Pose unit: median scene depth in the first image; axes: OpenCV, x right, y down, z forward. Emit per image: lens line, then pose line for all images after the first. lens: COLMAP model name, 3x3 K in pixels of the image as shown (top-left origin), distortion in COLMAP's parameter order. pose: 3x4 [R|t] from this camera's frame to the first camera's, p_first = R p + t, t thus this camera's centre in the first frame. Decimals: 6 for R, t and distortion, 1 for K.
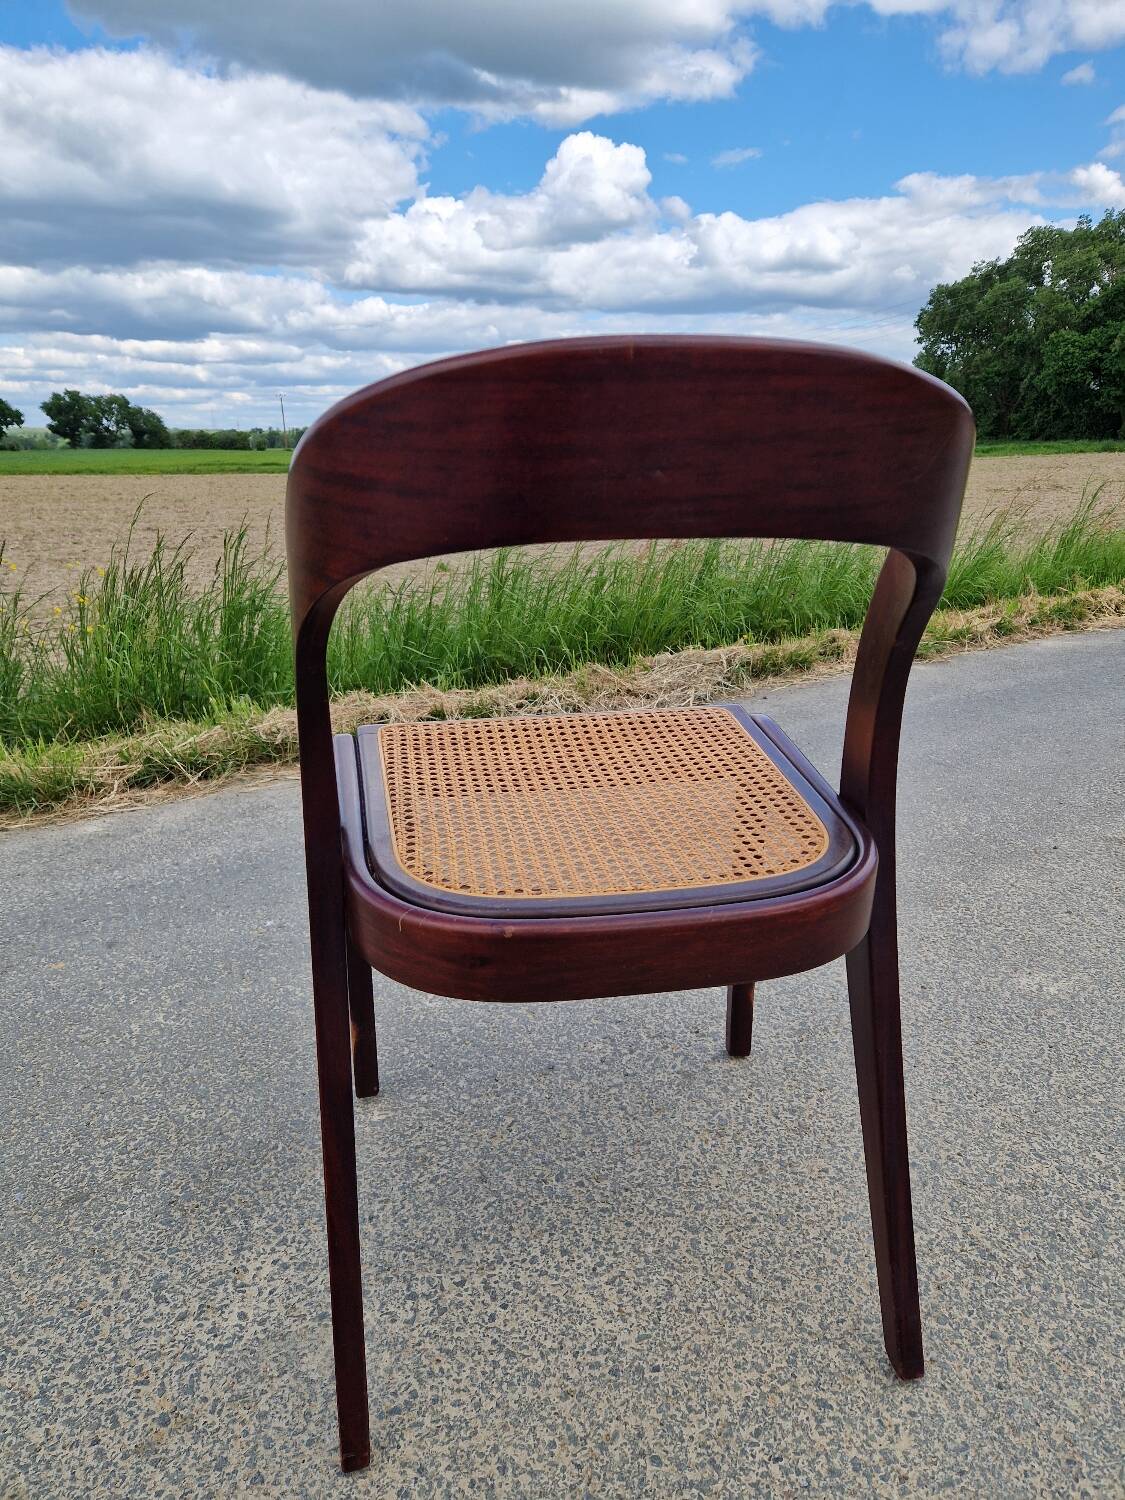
lens RADIAL K [[1013.8, 0, 564.3], [0, 1013.8, 738.1], [0, 0, 1]] dist [0.057844, -0.042644]
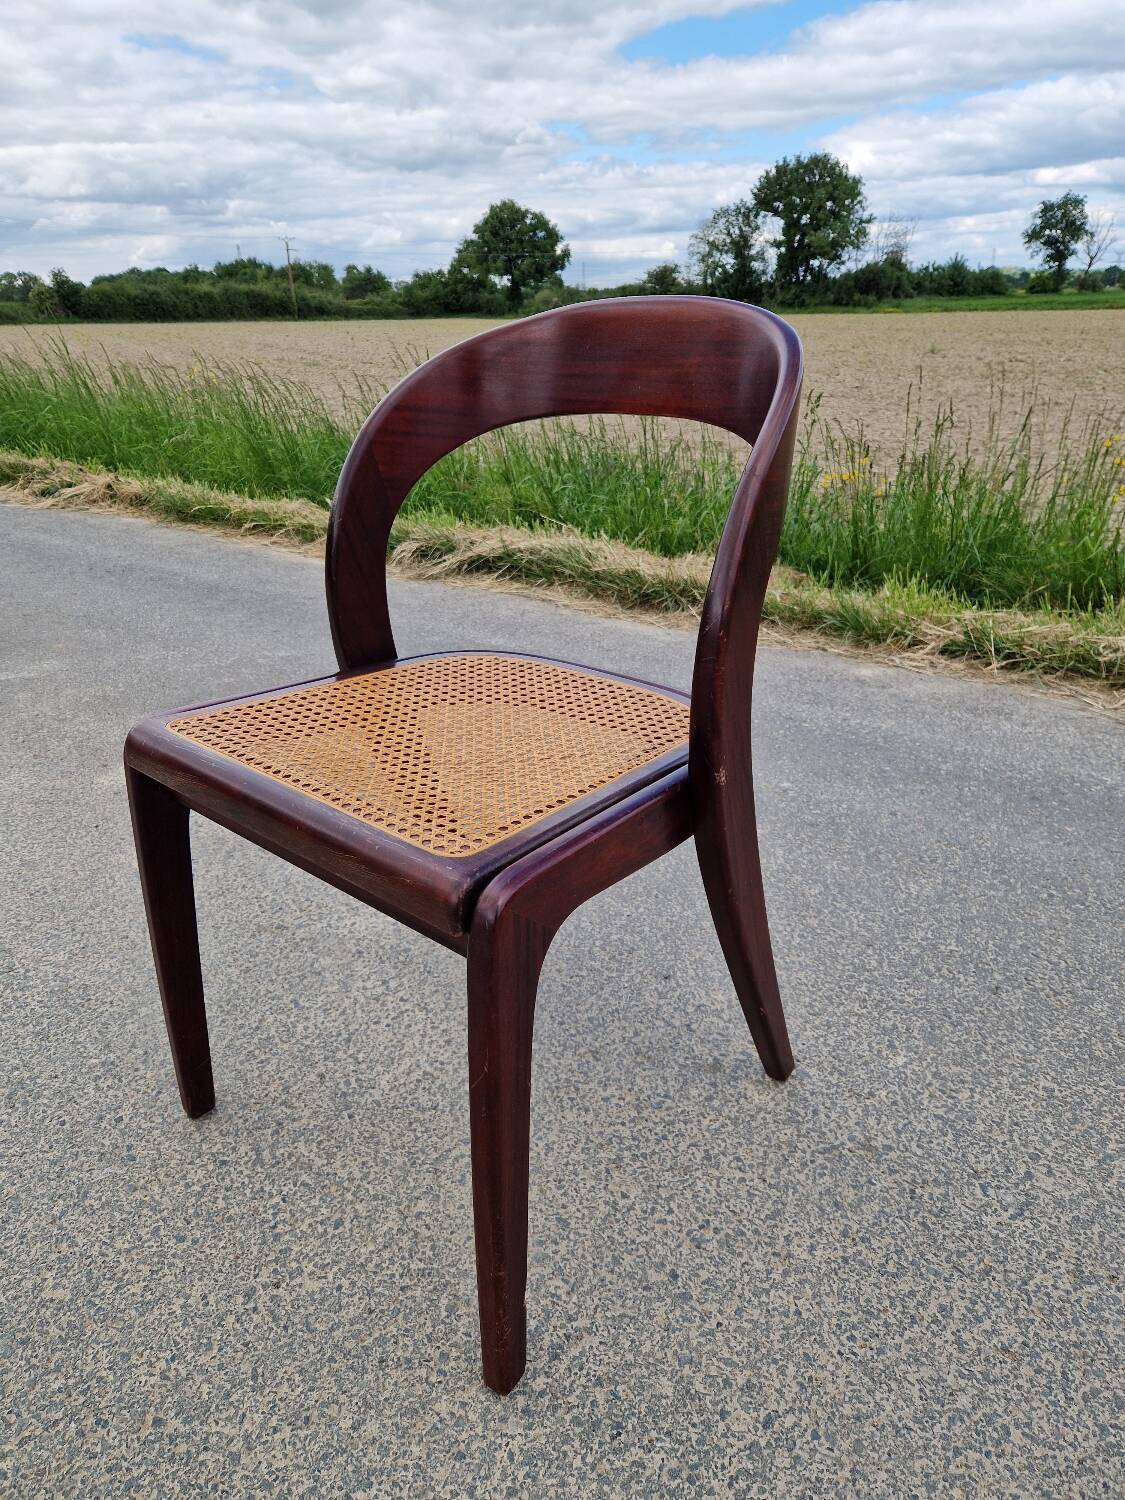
lens RADIAL K [[1013.8, 0, 564.3], [0, 1013.8, 738.1], [0, 0, 1]] dist [0.057844, -0.042644]
pose [[0.331435, 0.384572, -0.861542, 0.091198], [-0.253414, 0.915886, 0.311342, -0.023734], [0.908808, 0.115138, 0.401013, 0.056164]]
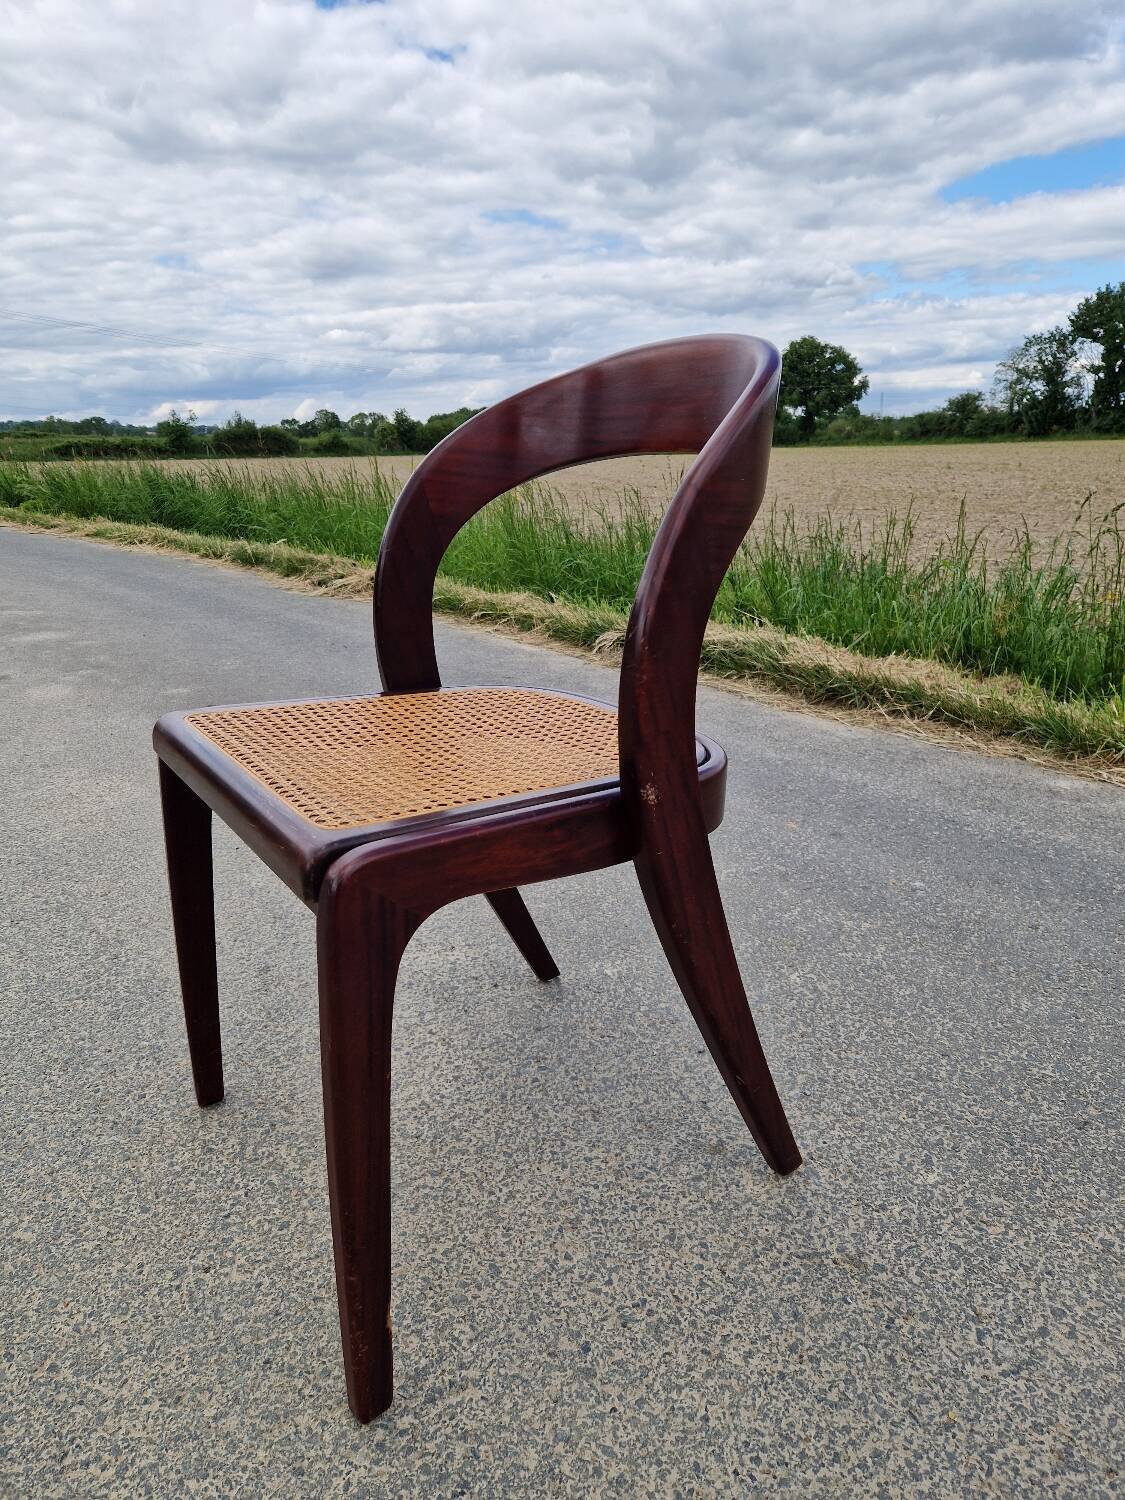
lens RADIAL K [[1013.8, 0, 564.3], [0, 1013.8, 738.1], [0, 0, 1]] dist [0.057844, -0.042644]
pose [[0.065848, 0.299572, -0.951799, 0.098474], [-0.257842, 0.926581, 0.273797, -0.022361], [0.963941, 0.227384, 0.138256, 0.081836]]
